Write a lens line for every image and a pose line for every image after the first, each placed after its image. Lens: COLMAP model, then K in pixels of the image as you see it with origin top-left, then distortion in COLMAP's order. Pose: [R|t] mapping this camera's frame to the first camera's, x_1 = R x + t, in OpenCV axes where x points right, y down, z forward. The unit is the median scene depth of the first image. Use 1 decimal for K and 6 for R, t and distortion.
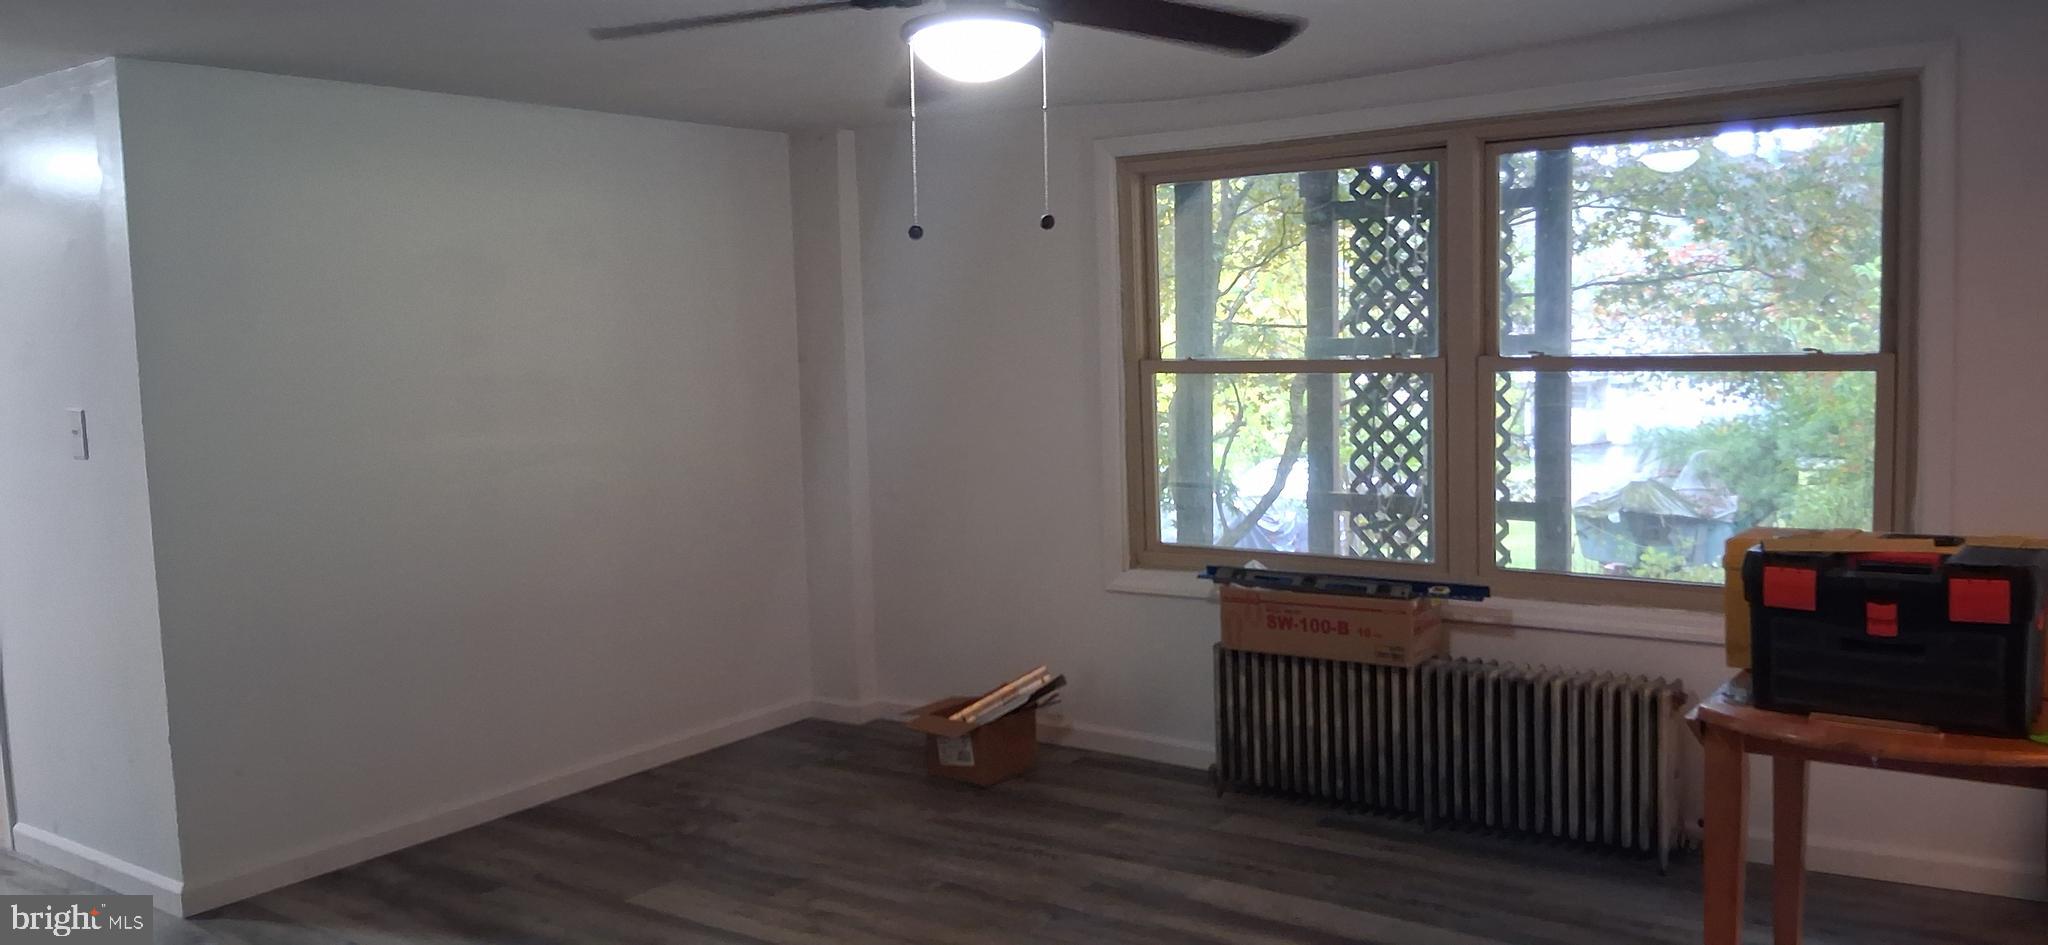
lens RADIAL K [[1459.3, 0, 1024.0], [0, 1459.3, 472.5], [0, 0, 1]] dist [0.029254, -0.005002]
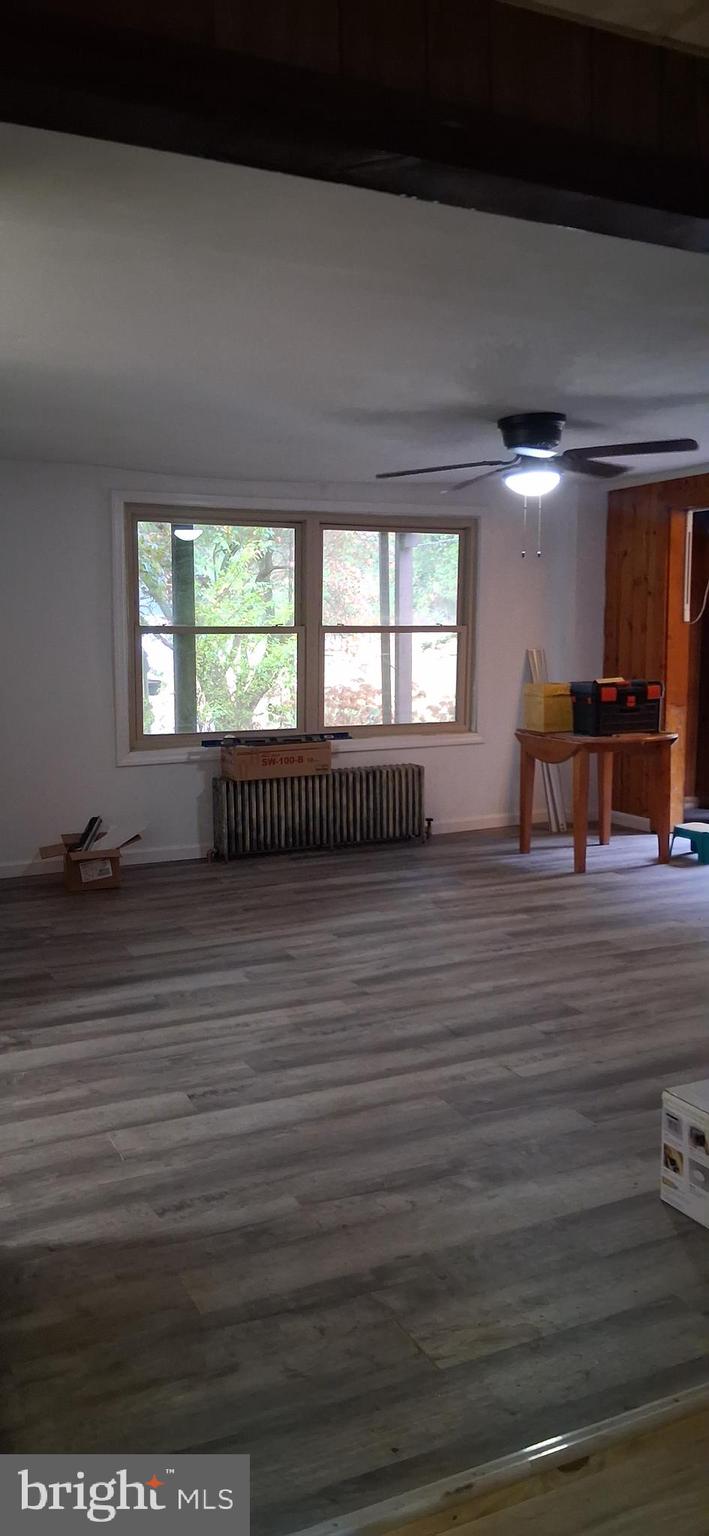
lens RADIAL K [[1094.5, 0, 354.5], [0, 1094.5, 768.0], [0, 0, 1]] dist [0.029254, -0.005002]
pose [[0.508826, -0.088015, 0.856359, -1.083719], [0.071290, 0.995651, 0.059973, 0.035074], [-0.857913, 0.030534, 0.512887, 0.177393]]
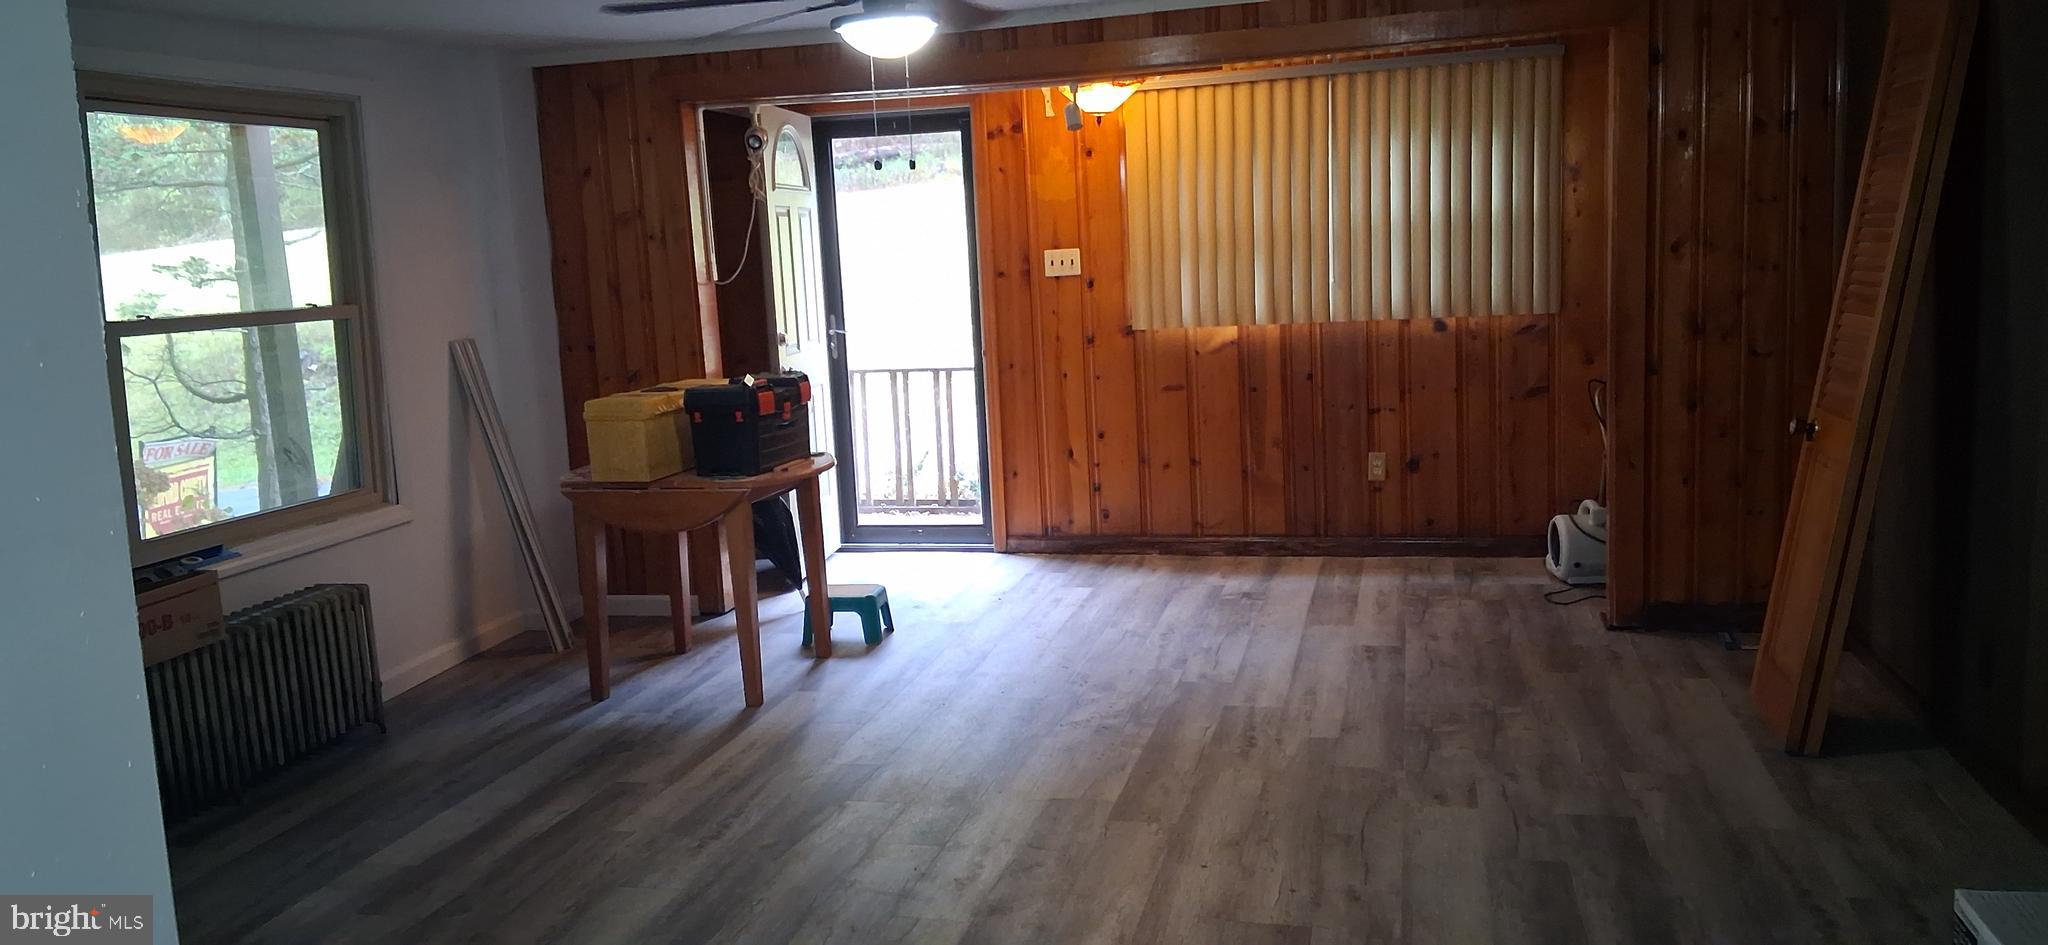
lens RADIAL K [[1459.3, 0, 1024.0], [0, 1459.3, 472.5], [0, 0, 1]] dist [0.029254, -0.005002]
pose [[-0.341205, -0.101563, 0.934486, -0.830263], [0.142820, 0.977002, 0.158331, -0.052150], [-0.929076, 0.187486, -0.318853, 0.821840]]
